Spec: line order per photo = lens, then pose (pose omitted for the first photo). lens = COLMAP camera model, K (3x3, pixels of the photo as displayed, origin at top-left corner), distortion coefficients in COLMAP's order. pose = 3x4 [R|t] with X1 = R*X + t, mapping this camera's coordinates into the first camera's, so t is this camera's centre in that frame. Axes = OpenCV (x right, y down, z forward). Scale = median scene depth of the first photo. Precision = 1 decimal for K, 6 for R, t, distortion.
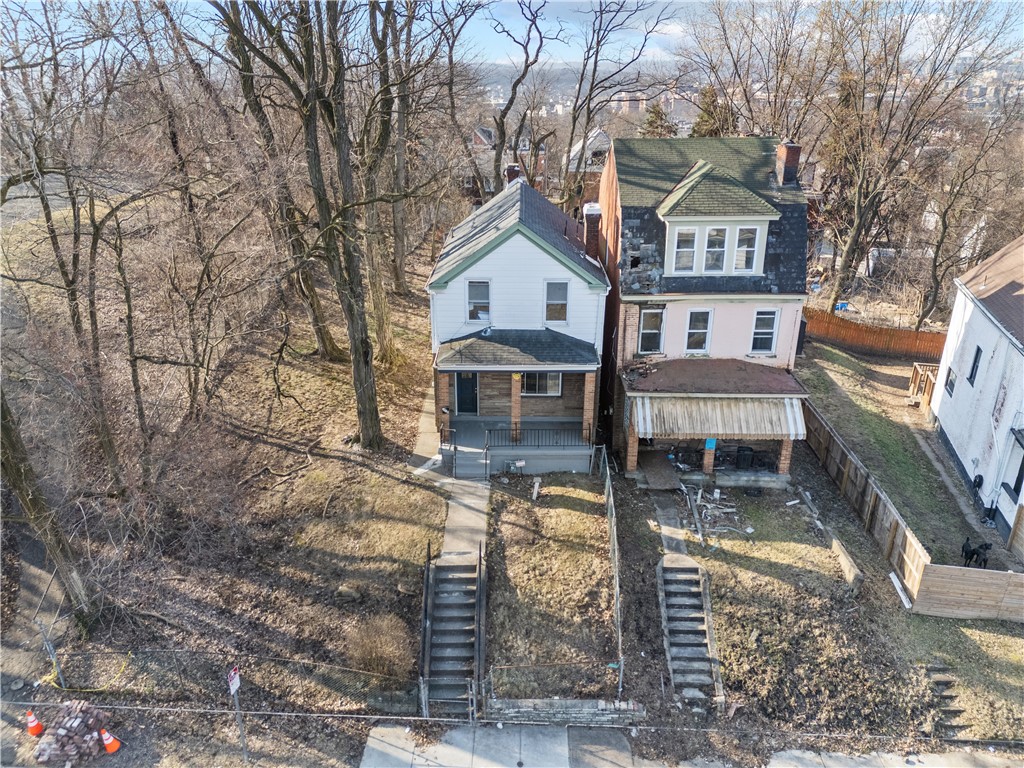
lens RADIAL K [[889.4, 0, 512.0], [0, 889.4, 384.0], [0, 0, 1]] dist [0.061566, -0.085748]
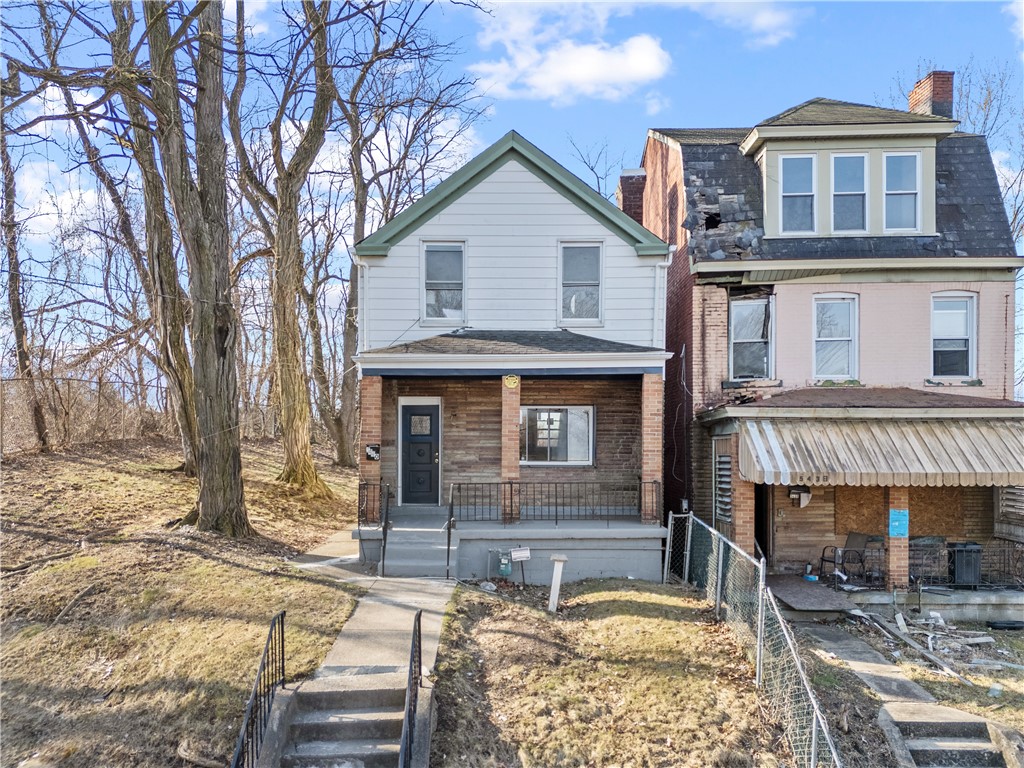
lens RADIAL K [[889.4, 0, 512.0], [0, 889.4, 384.0], [0, 0, 1]] dist [0.061566, -0.085748]
pose [[0.999929, -0.003120, 0.011526, -0.000604], [0.007575, 0.911911, -0.410319, 0.214083], [-0.009231, 0.410377, 0.911869, 0.544772]]
